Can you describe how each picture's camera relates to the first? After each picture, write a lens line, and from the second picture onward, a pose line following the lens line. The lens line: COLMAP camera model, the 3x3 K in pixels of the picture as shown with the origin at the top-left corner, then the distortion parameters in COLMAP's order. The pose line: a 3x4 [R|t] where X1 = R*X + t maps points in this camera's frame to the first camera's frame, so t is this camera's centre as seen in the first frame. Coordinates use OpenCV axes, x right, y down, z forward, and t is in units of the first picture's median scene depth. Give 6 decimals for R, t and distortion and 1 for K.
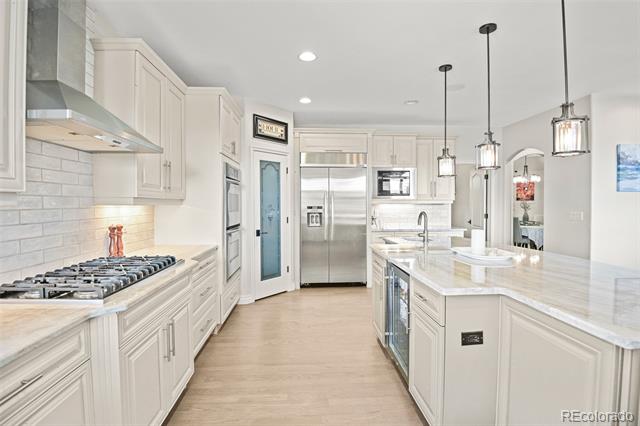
lens RADIAL K [[310.9, 0, 318.8], [0, 310.9, 203.0], [0, 0, 1]] dist [-0.000245, -0.000023]
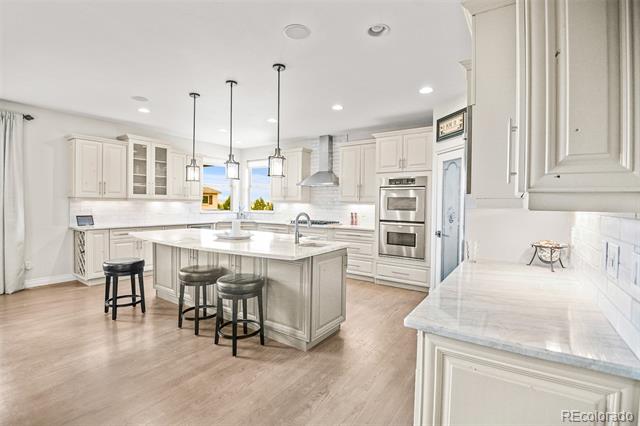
lens RADIAL K [[295.6, 0, 319.3], [0, 295.6, 209.0], [0, 0, 1]] dist [-0.003878, -0.021123]
pose [[-0.603951, 0.010838, -0.796948, 0.793072], [-0.009039, 0.999750, 0.020446, -0.001940], [0.796970, 0.019552, -0.603702, 1.227289]]
